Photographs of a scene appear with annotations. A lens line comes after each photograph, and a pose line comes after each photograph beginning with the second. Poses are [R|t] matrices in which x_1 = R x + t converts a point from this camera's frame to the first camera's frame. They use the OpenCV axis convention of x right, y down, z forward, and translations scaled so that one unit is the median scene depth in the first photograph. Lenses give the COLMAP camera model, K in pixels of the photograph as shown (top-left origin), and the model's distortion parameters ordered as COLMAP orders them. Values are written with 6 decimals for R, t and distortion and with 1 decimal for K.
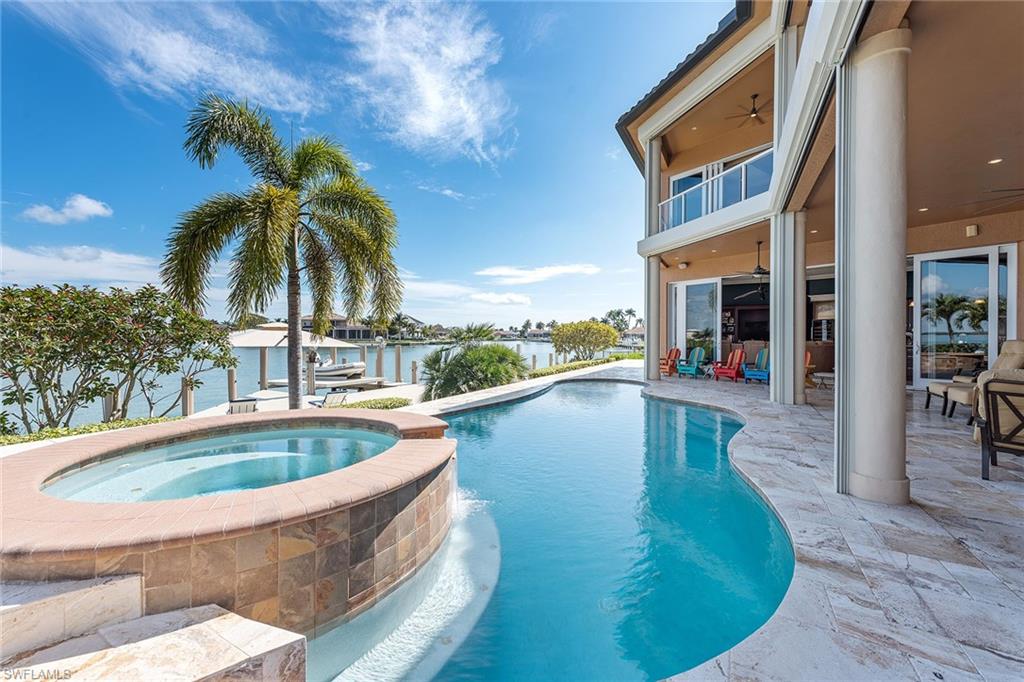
lens RADIAL K [[390.7, 0, 517.8], [0, 390.7, 338.4], [0, 0, 1]] dist [-0.002070, 0.000011]
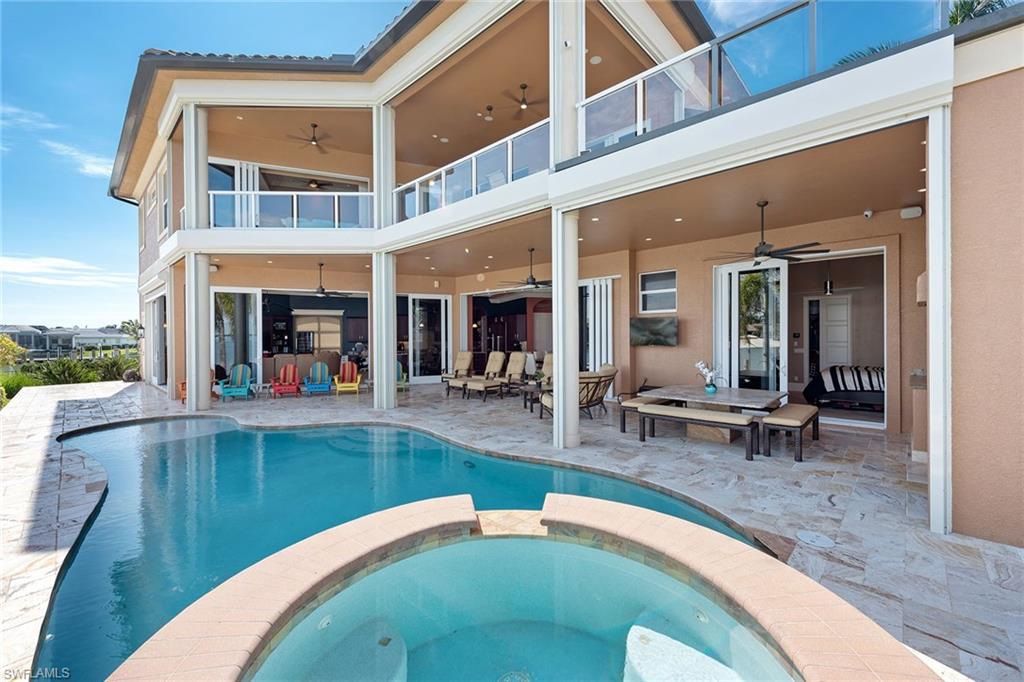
lens RADIAL K [[411.8, 0, 481.8], [0, 411.8, 338.0], [0, 0, 1]] dist [0.009156, -0.002317]
pose [[0.280316, -0.007808, 0.959876, -0.585578], [0.013816, 0.999896, 0.004099, -0.068975], [-0.959808, 0.012112, 0.280394, 0.429752]]
